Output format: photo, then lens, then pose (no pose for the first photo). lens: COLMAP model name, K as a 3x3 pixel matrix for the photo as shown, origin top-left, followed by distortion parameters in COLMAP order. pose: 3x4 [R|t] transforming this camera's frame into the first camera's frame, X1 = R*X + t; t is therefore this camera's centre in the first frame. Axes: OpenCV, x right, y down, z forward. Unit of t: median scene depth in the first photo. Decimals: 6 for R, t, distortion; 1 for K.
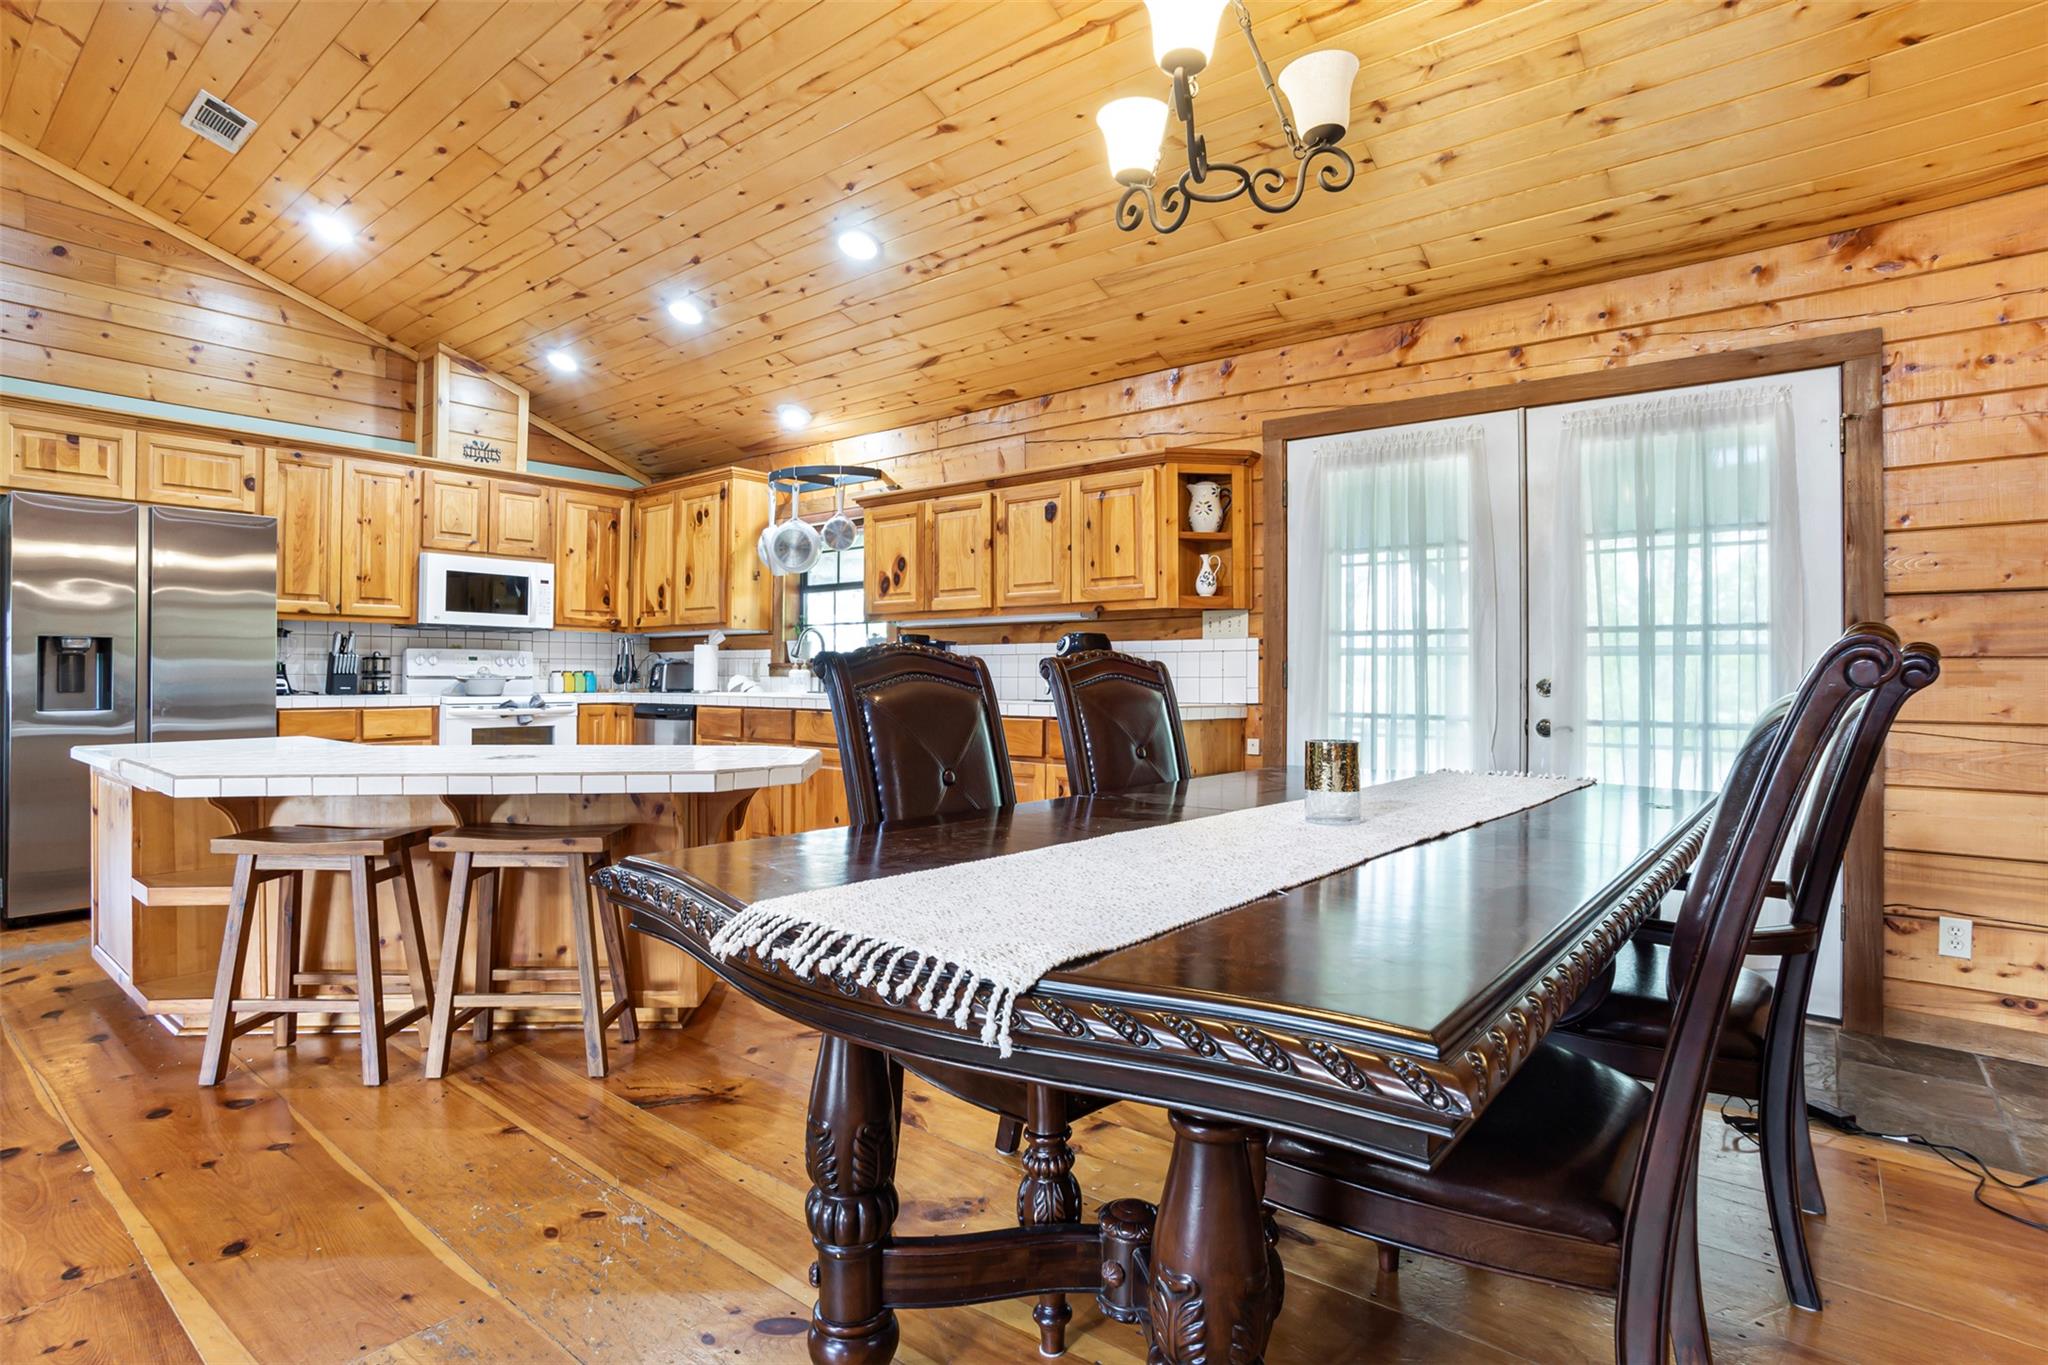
lens RADIAL K [[1030.0, 0, 1023.2], [0, 1030.0, 661.6], [0, 0, 1]] dist [-0.085805, 0.044036]
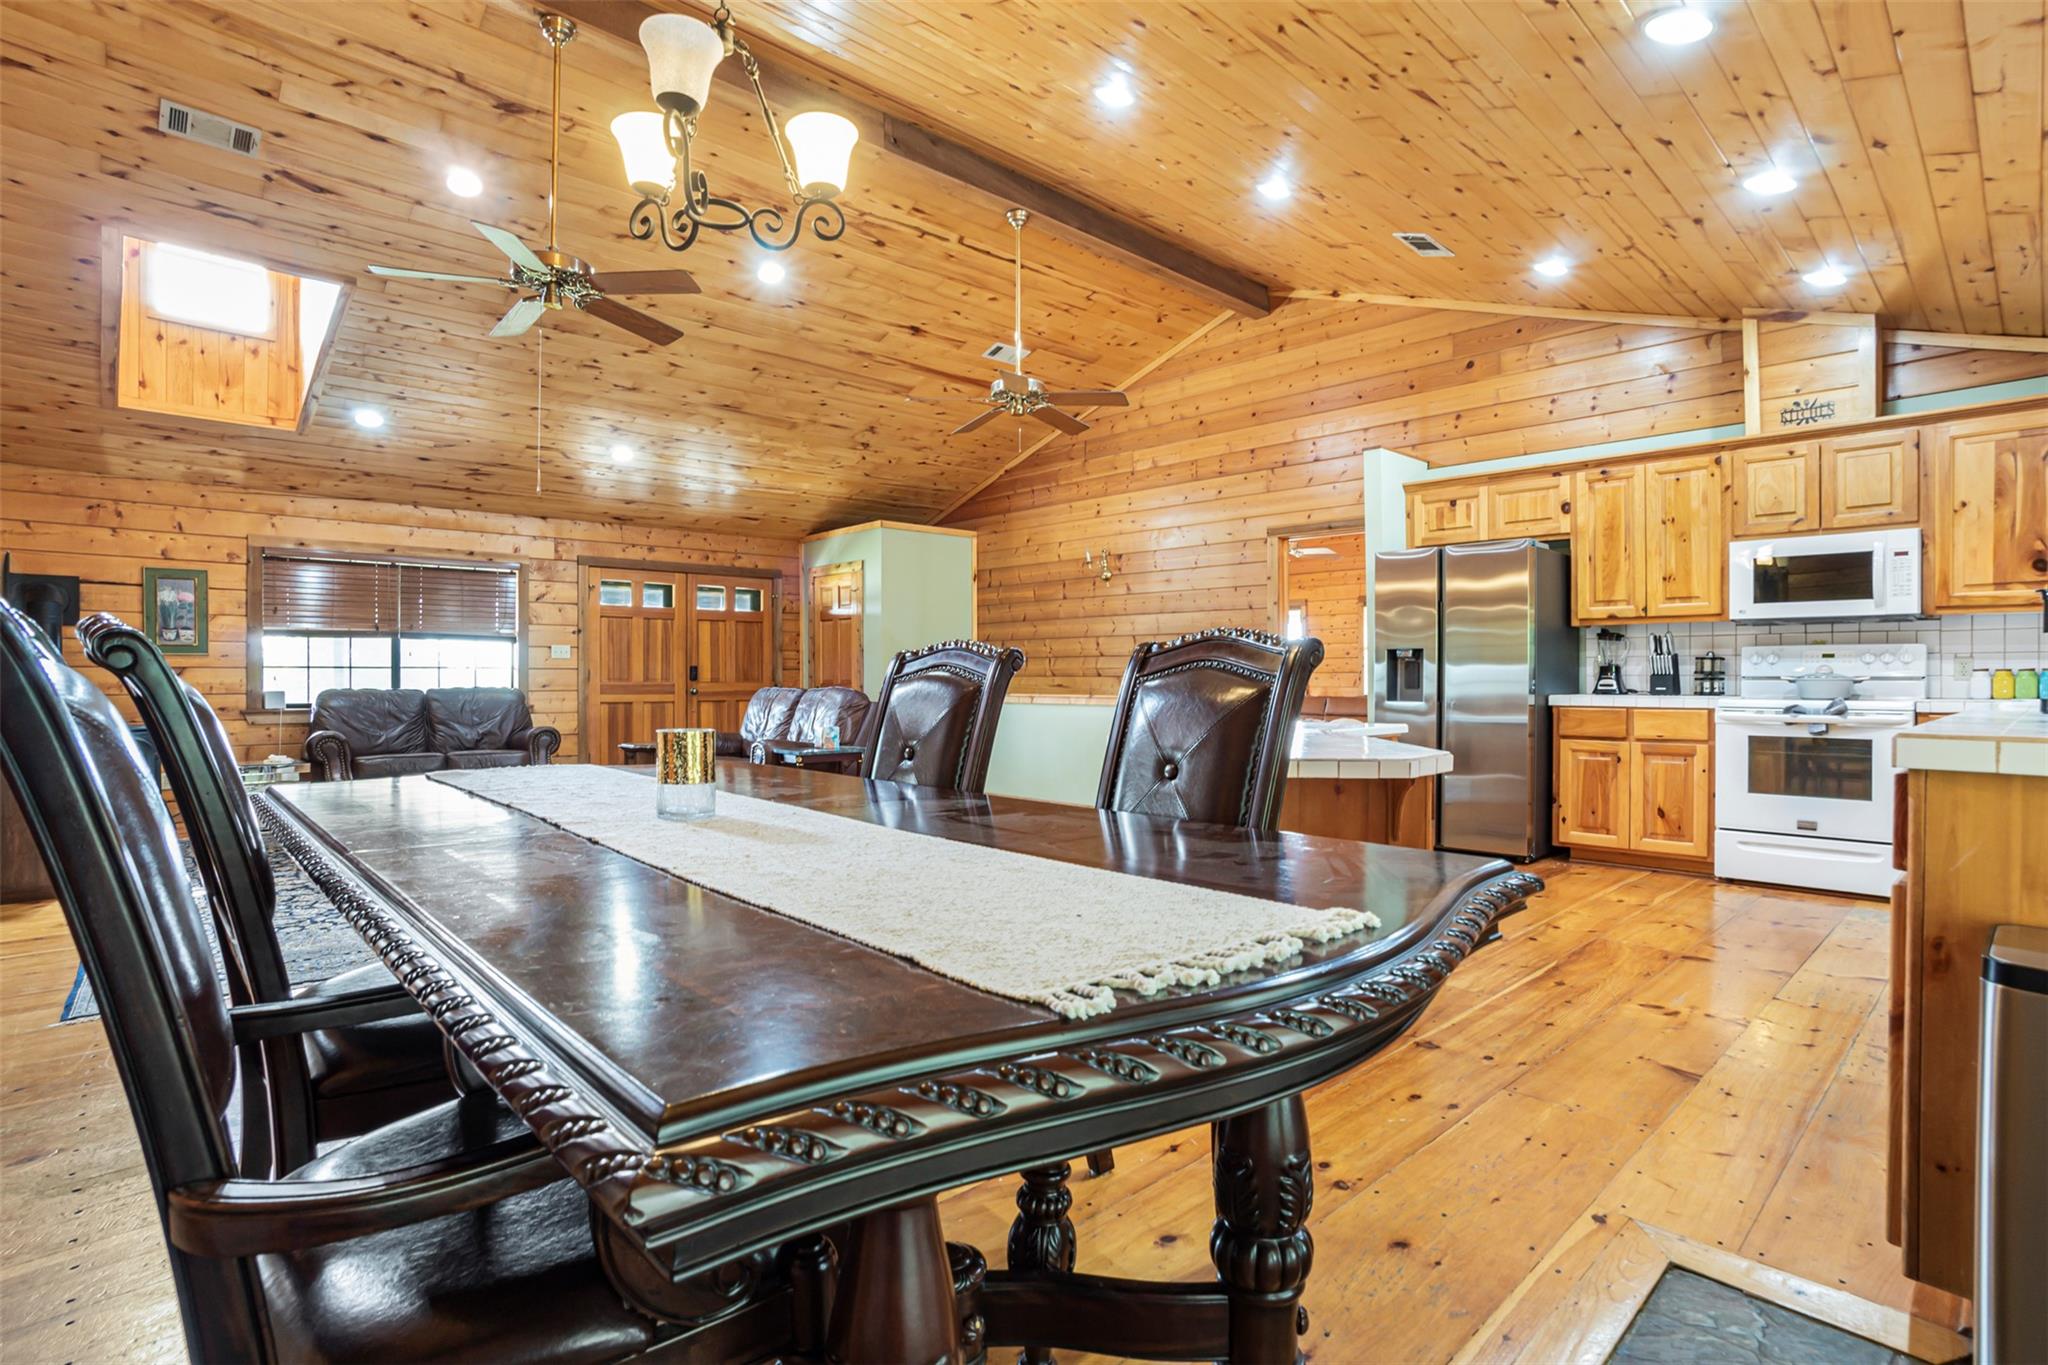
lens RADIAL K [[1016.2, 0, 1021.3], [0, 1016.2, 685.5], [0, 0, 1]] dist [-0.084928, 0.041570]
pose [[-0.137561, 0.004291, -0.990484, 0.432971], [0.014293, 0.999895, 0.002346, 0.012606], [0.990390, -0.013834, -0.137608, 0.534045]]
